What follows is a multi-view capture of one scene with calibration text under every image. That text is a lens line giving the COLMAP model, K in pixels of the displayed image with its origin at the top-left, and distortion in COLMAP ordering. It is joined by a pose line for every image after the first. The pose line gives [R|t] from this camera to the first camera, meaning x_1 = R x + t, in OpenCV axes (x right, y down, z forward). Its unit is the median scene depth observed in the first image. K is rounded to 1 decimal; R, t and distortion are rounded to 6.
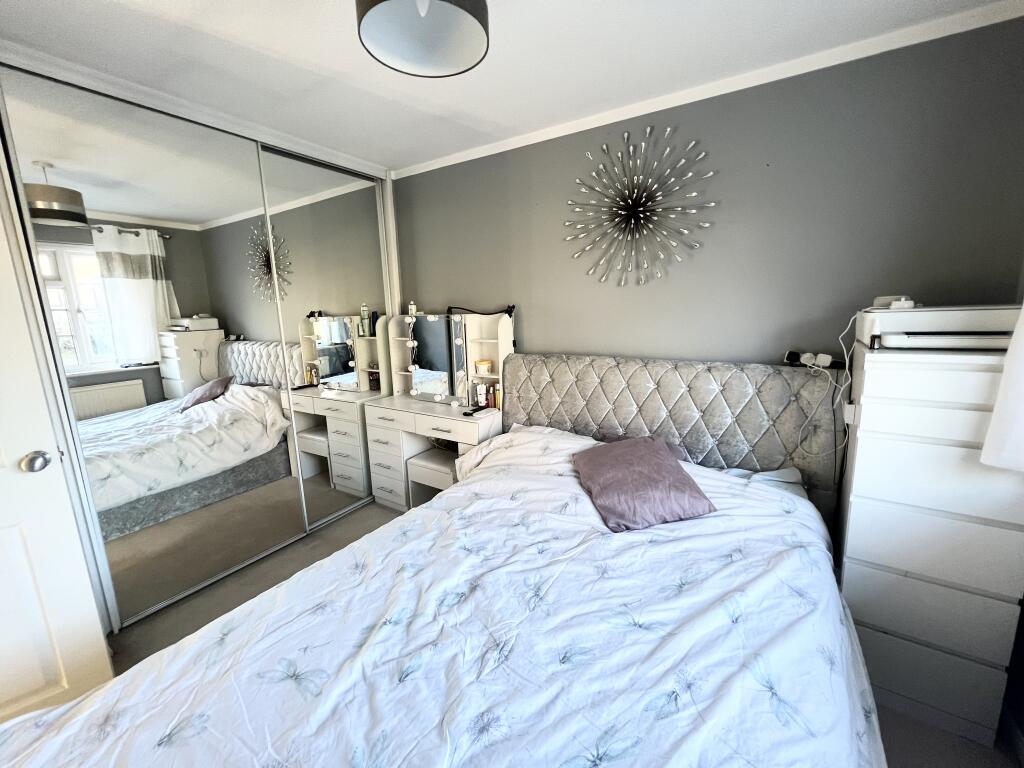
lens RADIAL K [[413.5, 0, 513.0], [0, 413.5, 384.0], [0, 0, 1]] dist [-0.000351, 0.000261]
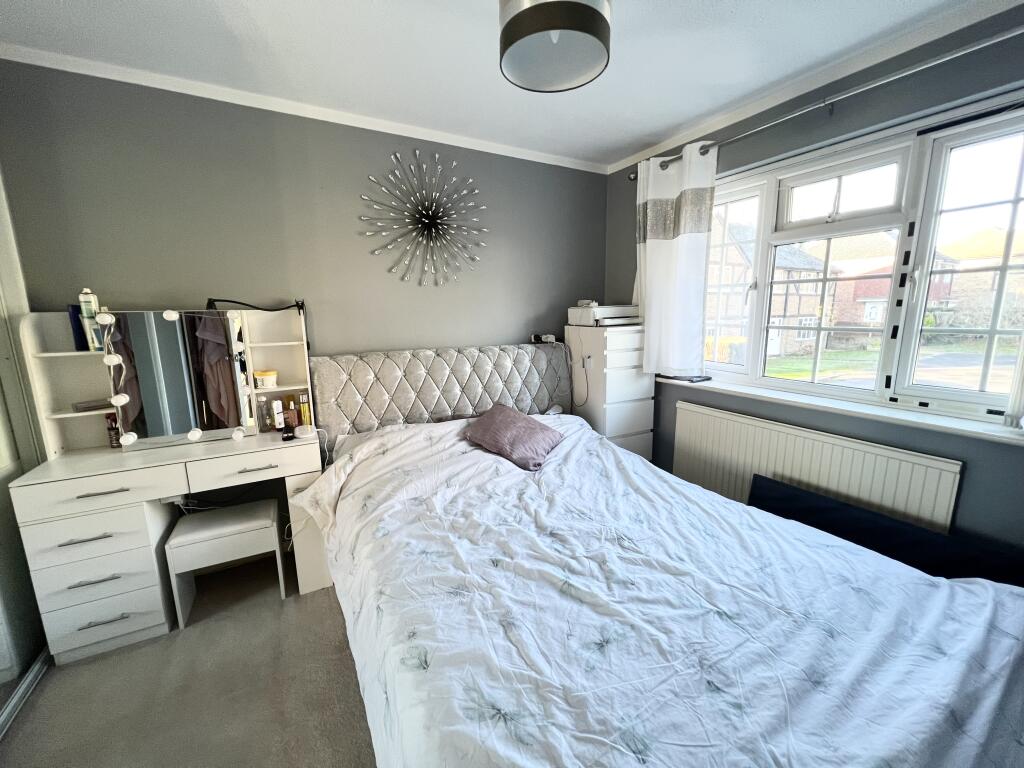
lens RADIAL K [[413.5, 0, 511.6], [0, 413.5, 383.8], [0, 0, 1]] dist [-0.000351, 0.000261]
pose [[0.472207, -0.137194, 0.870746, -0.749926], [0.163486, 0.984307, 0.066429, -0.013101], [-0.866195, 0.110987, 0.487226, 0.329766]]
